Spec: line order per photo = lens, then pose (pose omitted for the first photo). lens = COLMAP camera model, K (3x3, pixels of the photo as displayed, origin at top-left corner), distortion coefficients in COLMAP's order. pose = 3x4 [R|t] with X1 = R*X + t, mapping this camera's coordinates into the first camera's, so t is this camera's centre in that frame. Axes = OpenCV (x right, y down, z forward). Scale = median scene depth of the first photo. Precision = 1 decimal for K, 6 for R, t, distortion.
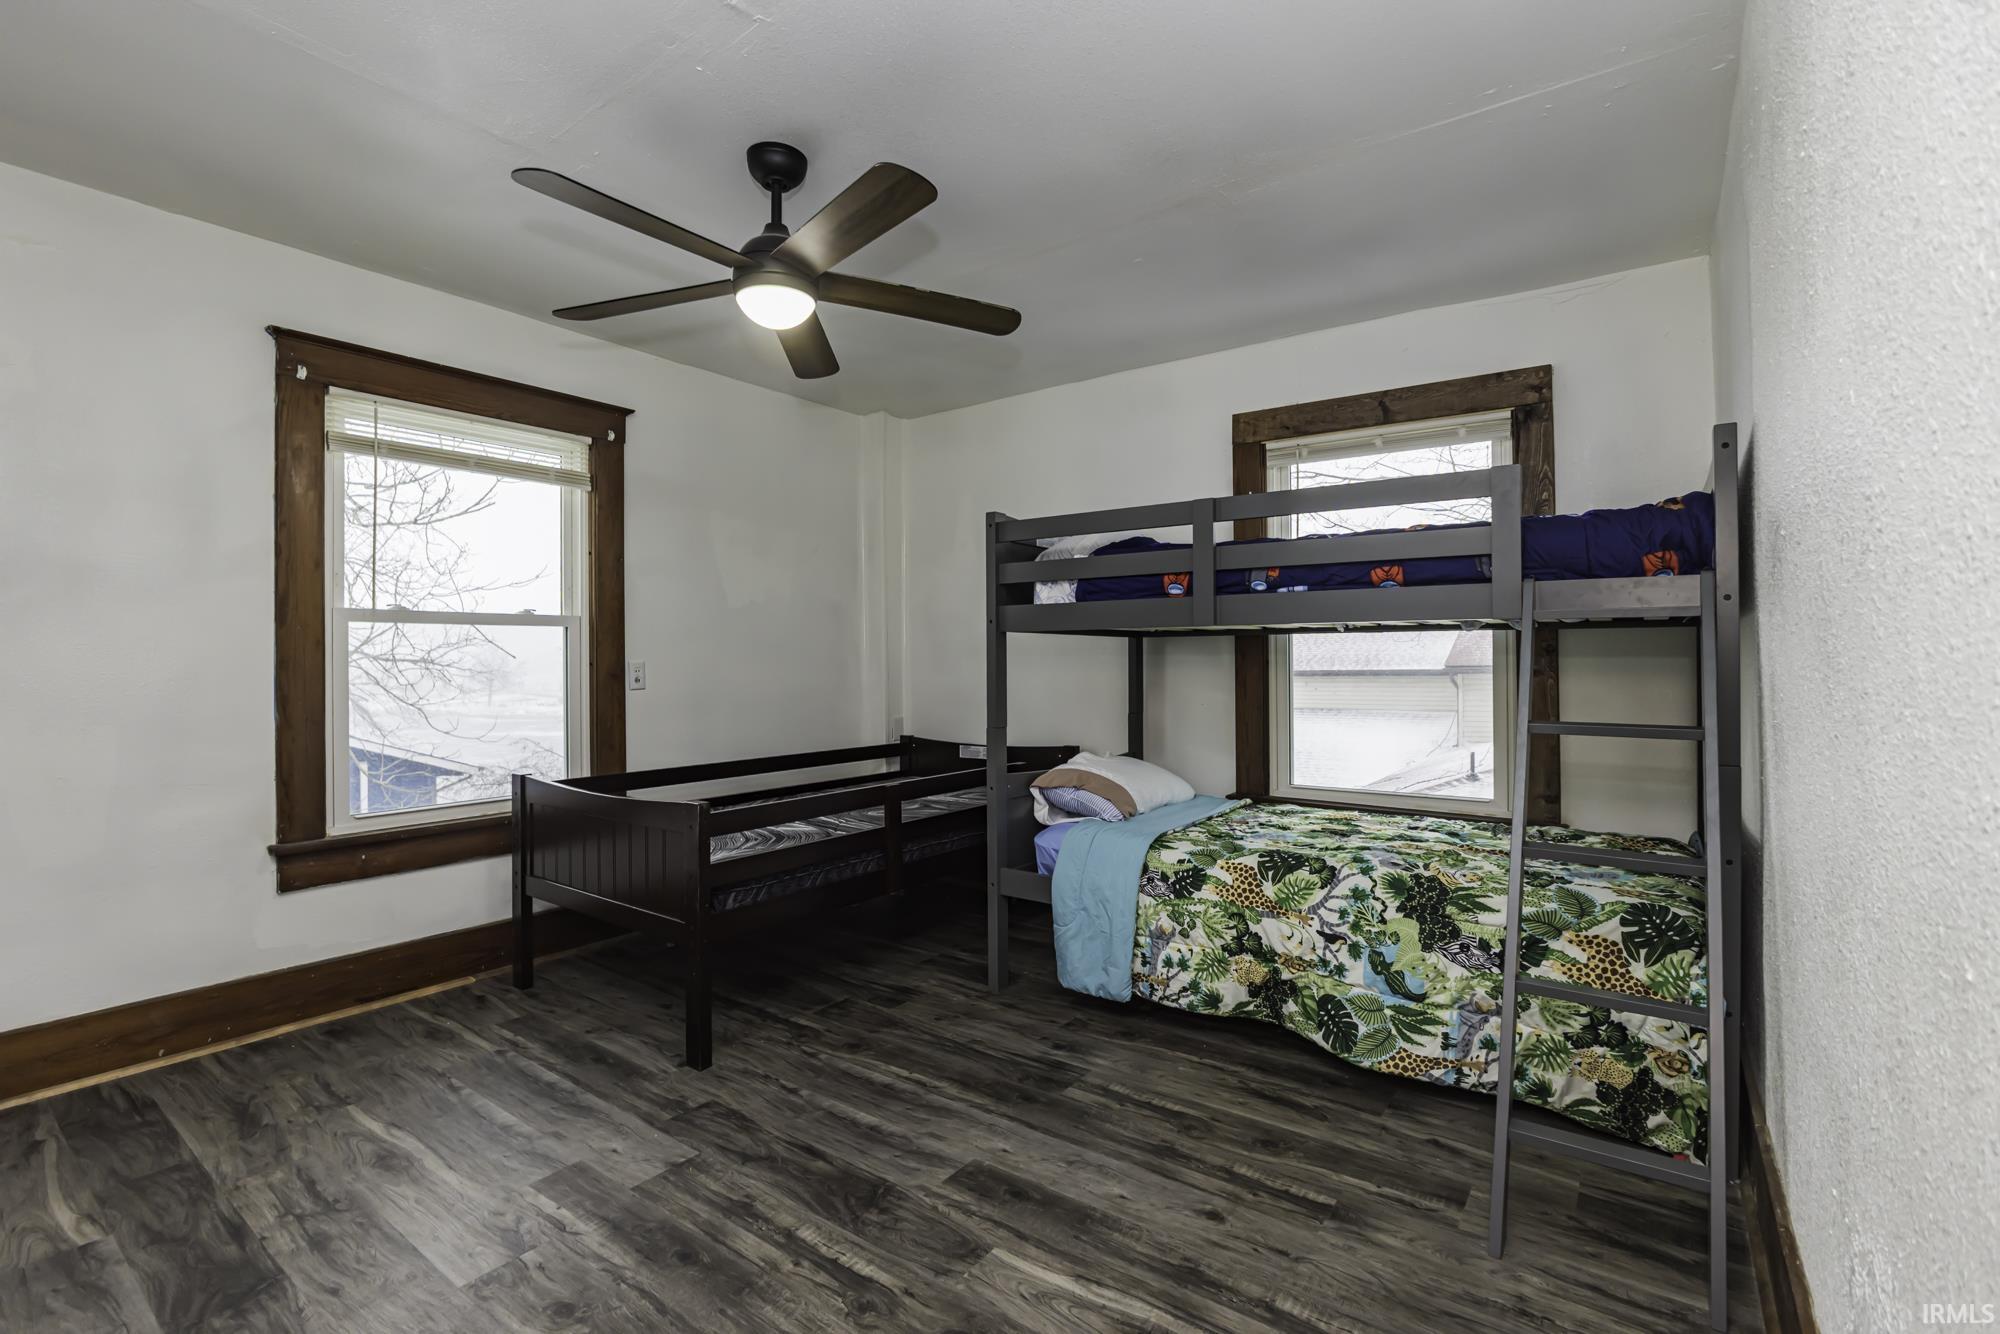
lens RADIAL K [[890.3, 0, 1016.5], [0, 890.3, 653.6], [0, 0, 1]] dist [-0.027645, -0.000014]
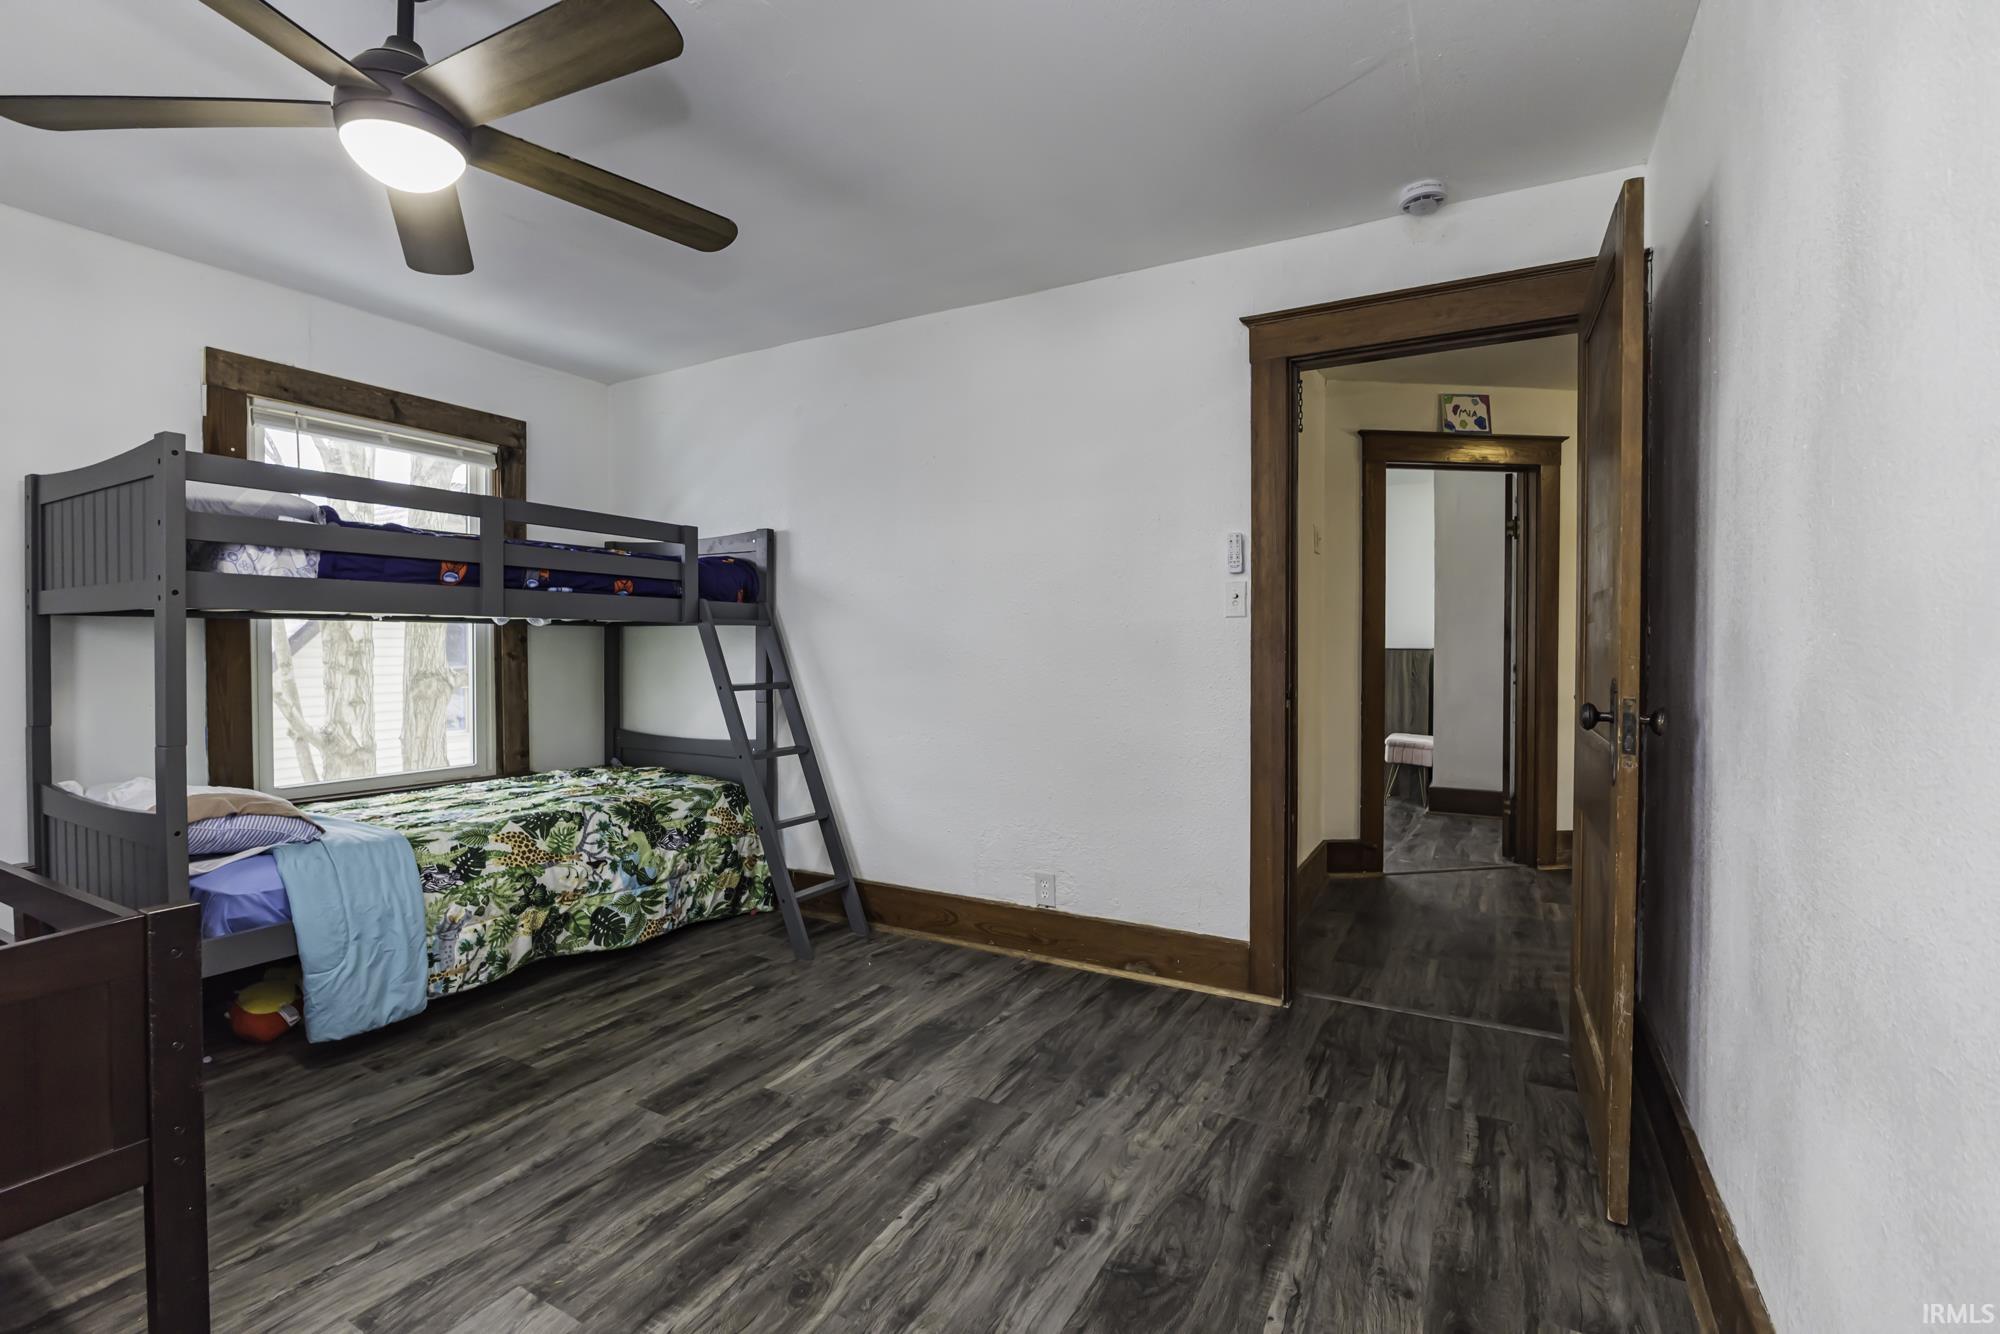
lens RADIAL K [[890.3, 0, 1002.6], [0, 890.3, 660.9], [0, 0, 1]] dist [-0.027645, -0.000014]
pose [[-0.122665, -0.014680, 0.992340, -0.987343], [-0.008986, 0.999866, 0.013681, 0.002598], [-0.992407, -0.007239, -0.122781, 0.571861]]
